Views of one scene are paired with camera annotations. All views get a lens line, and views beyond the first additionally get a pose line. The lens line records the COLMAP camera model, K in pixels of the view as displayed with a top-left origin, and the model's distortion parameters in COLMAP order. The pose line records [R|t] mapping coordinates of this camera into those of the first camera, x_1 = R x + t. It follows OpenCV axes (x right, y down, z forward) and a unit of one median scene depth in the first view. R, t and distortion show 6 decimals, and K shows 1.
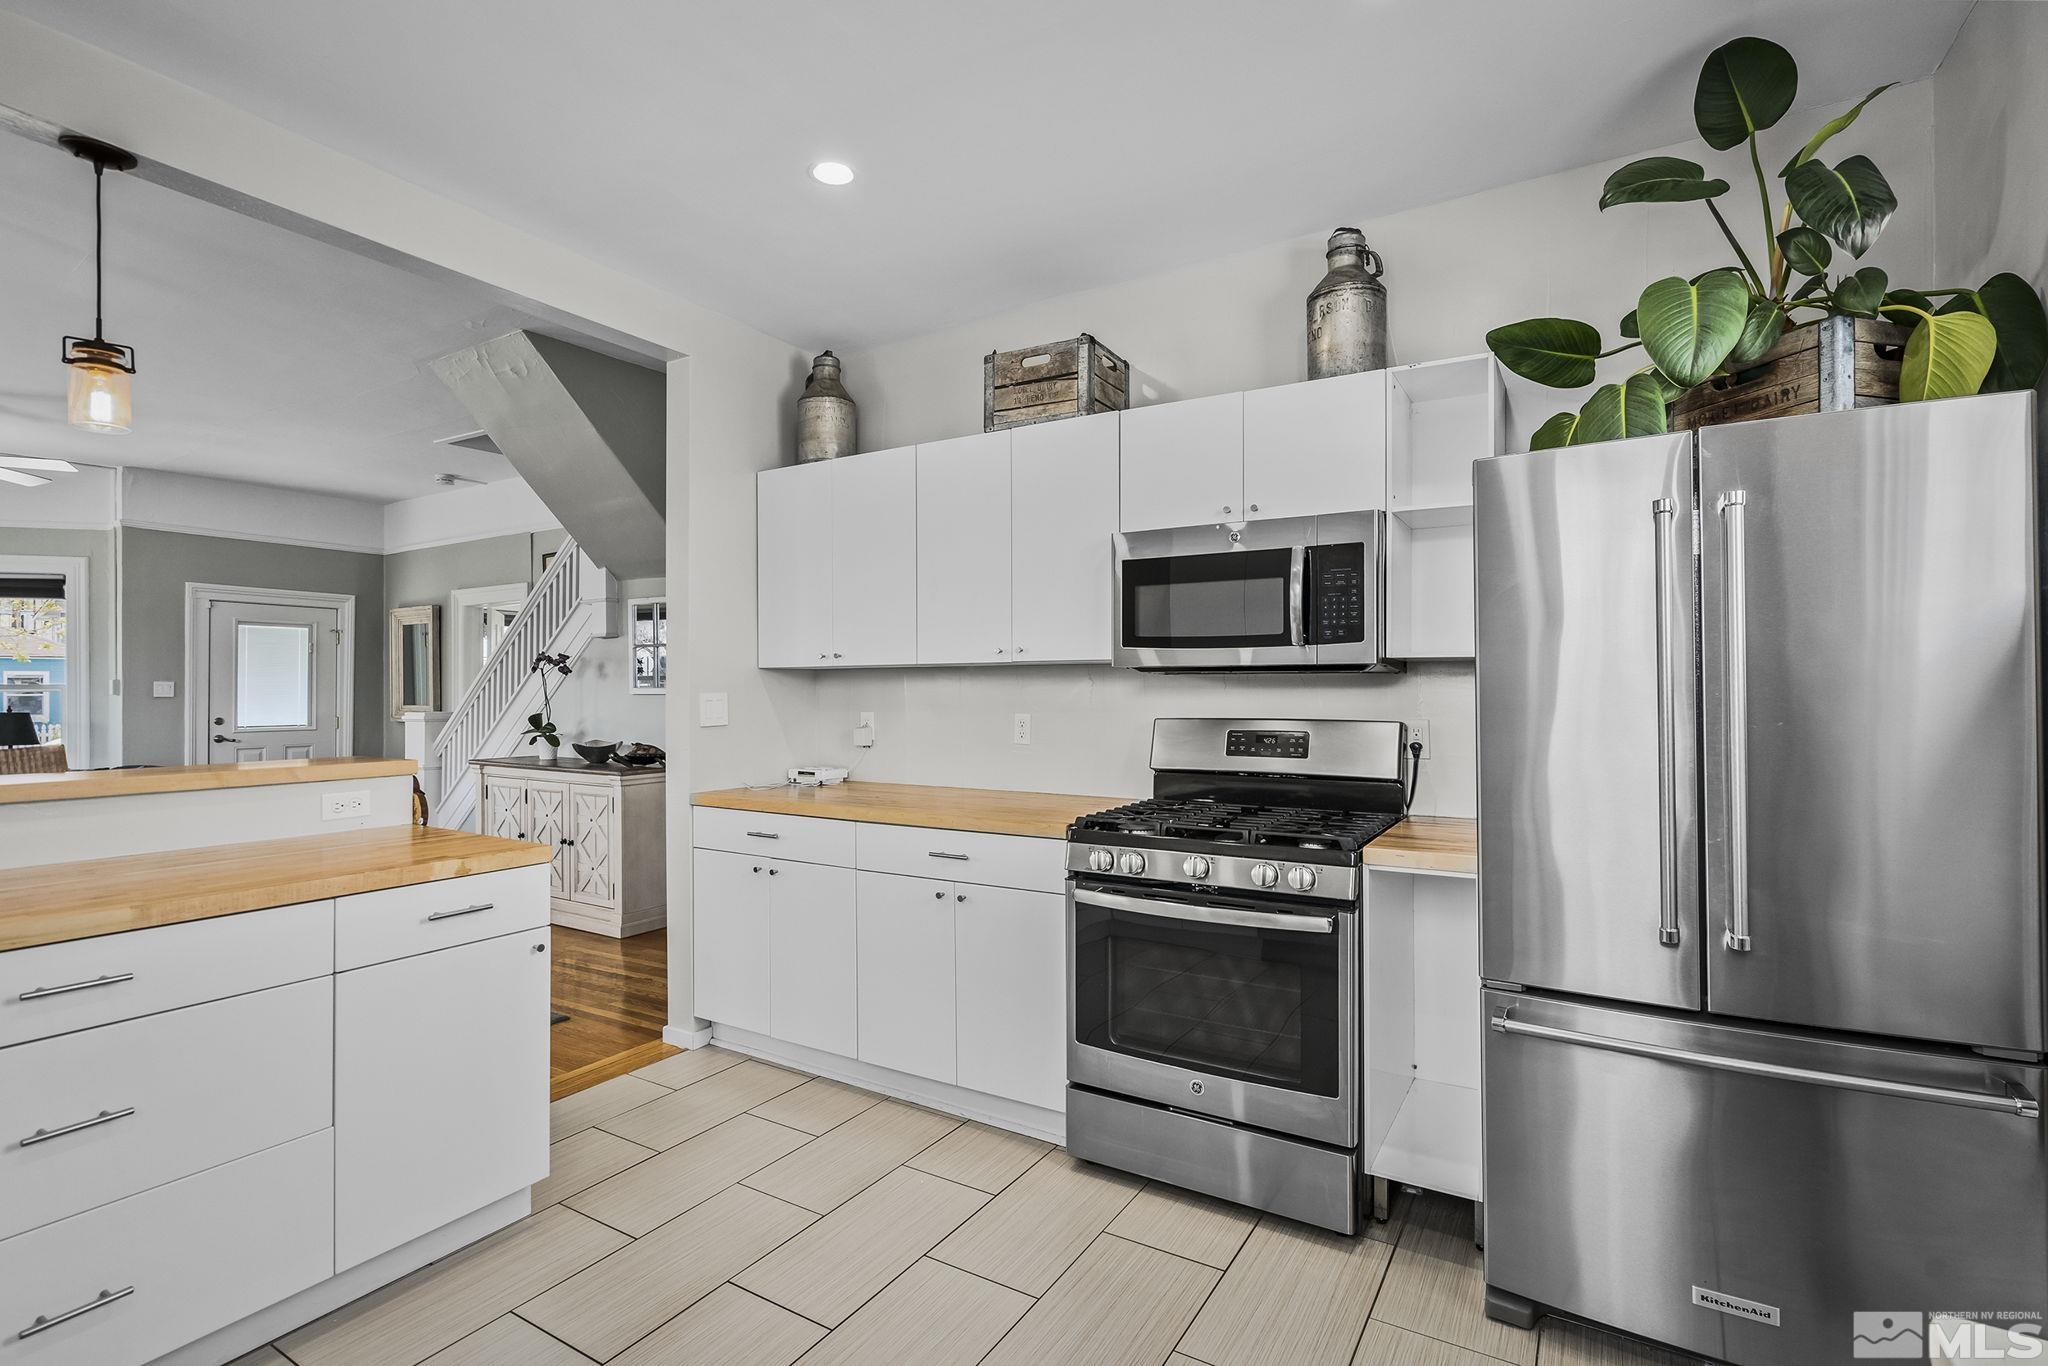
lens RADIAL K [[956.8, 0, 1038.9], [0, 956.8, 676.8], [0, 0, 1]] dist [-0.003683, 0.000040]
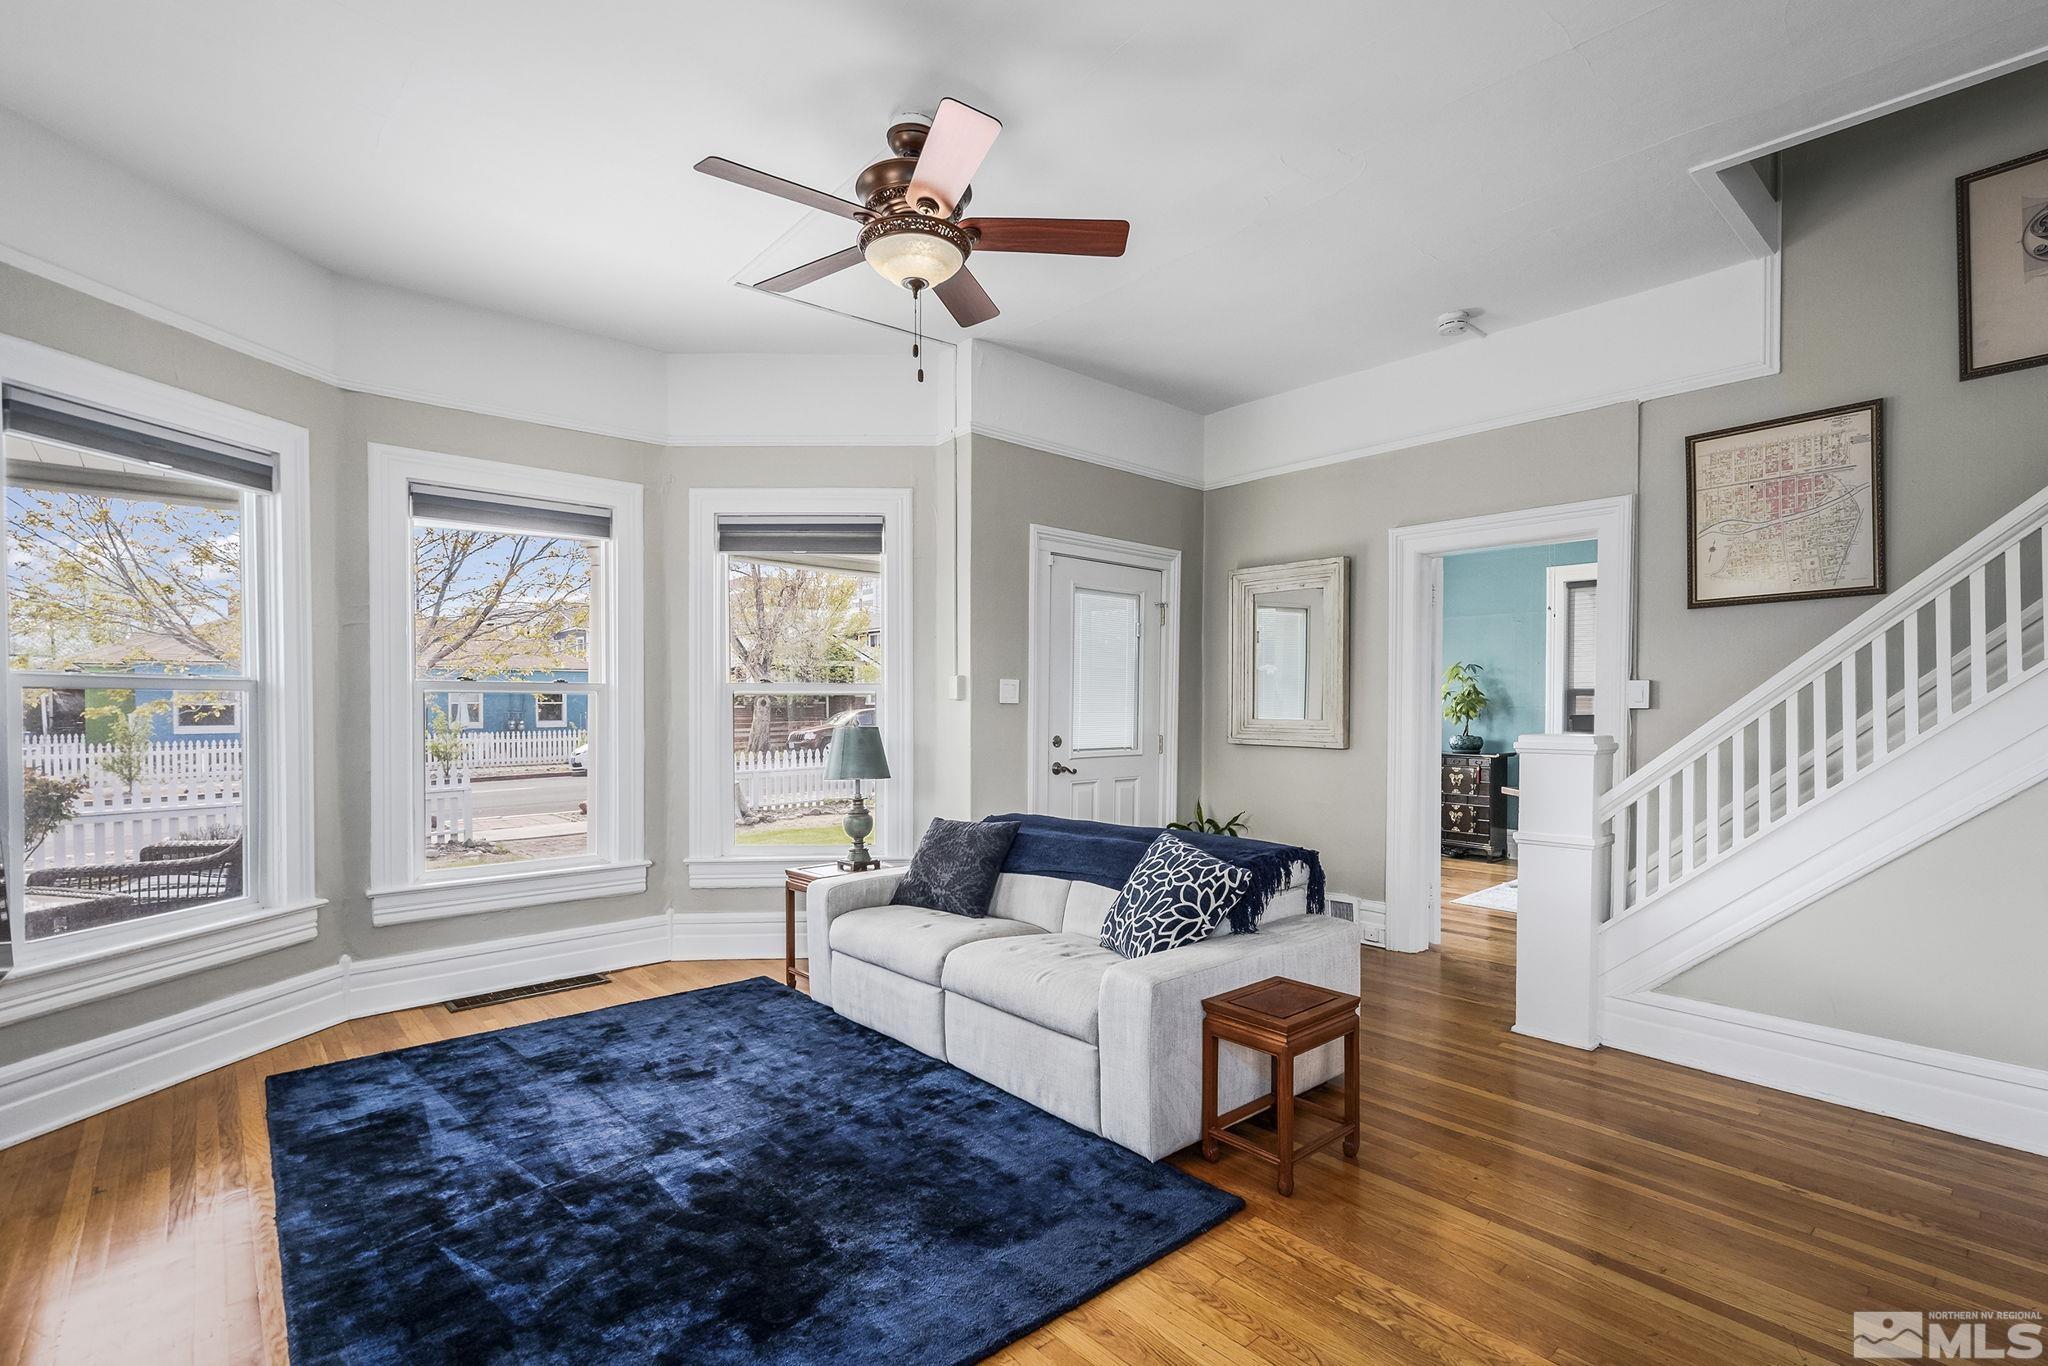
lens RADIAL K [[956.8, 0, 1016.1], [0, 956.8, 699.2], [0, 0, 1]] dist [-0.003683, 0.000040]
pose [[0.954948, 0.004035, -0.296744, -0.715735], [-0.000654, 0.999934, 0.011491, 0.010922], [0.296771, -0.010779, 0.954888, 0.385147]]
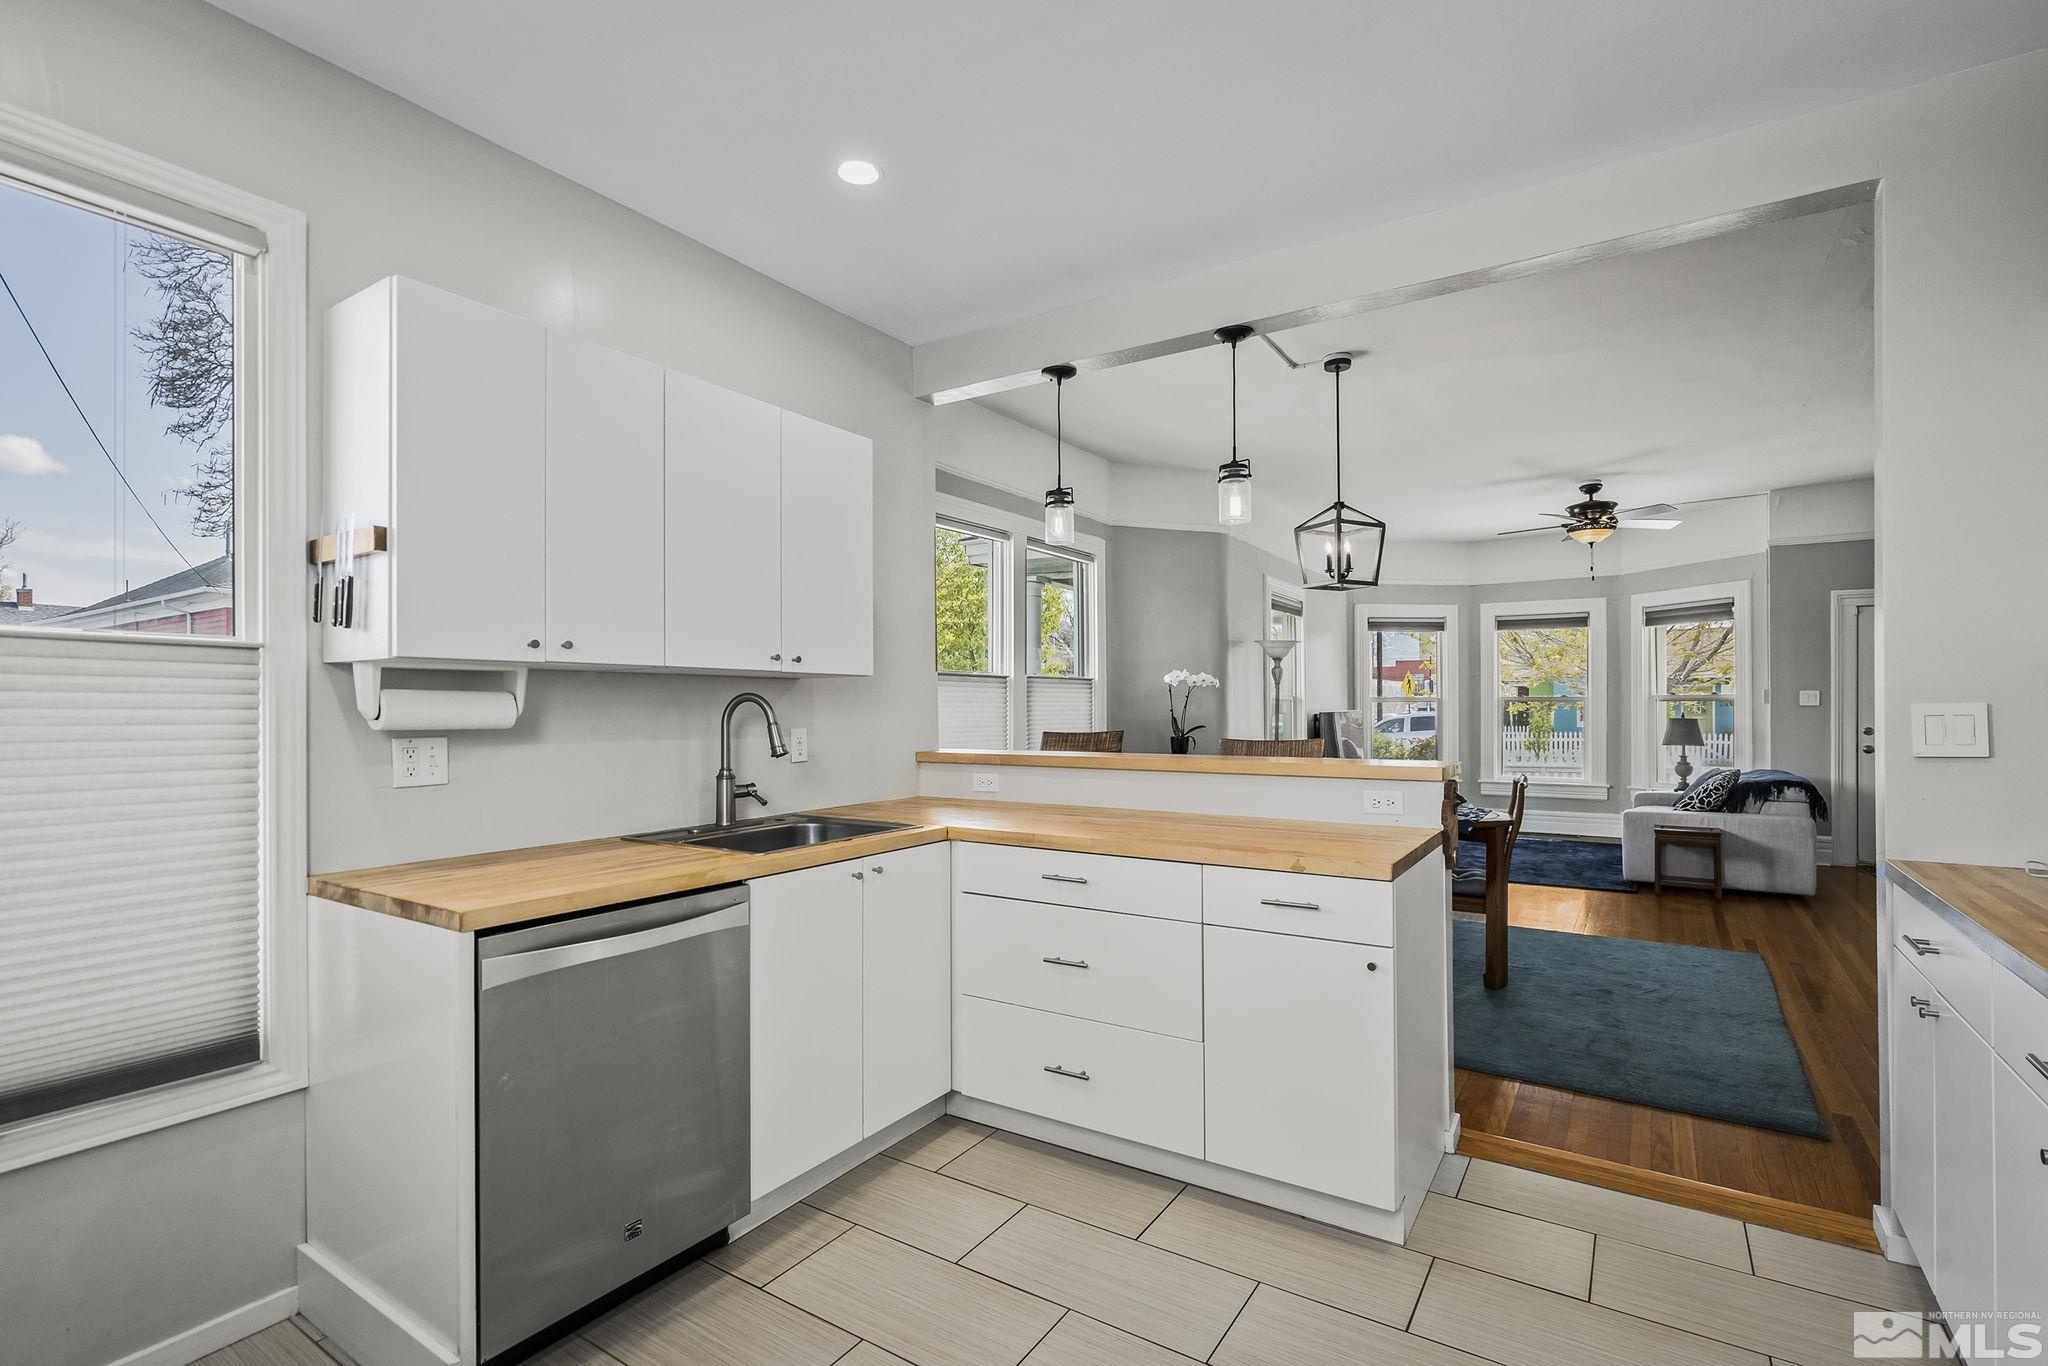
lens RADIAL K [[956.8, 0, 1032.2], [0, 956.8, 693.5], [0, 0, 1]] dist [-0.003683, 0.000040]
pose [[-0.029479, -0.007504, -0.999537, 0.130209], [0.016225, 0.999836, -0.007985, 0.002615], [0.999434, -0.016453, -0.029352, 0.194225]]
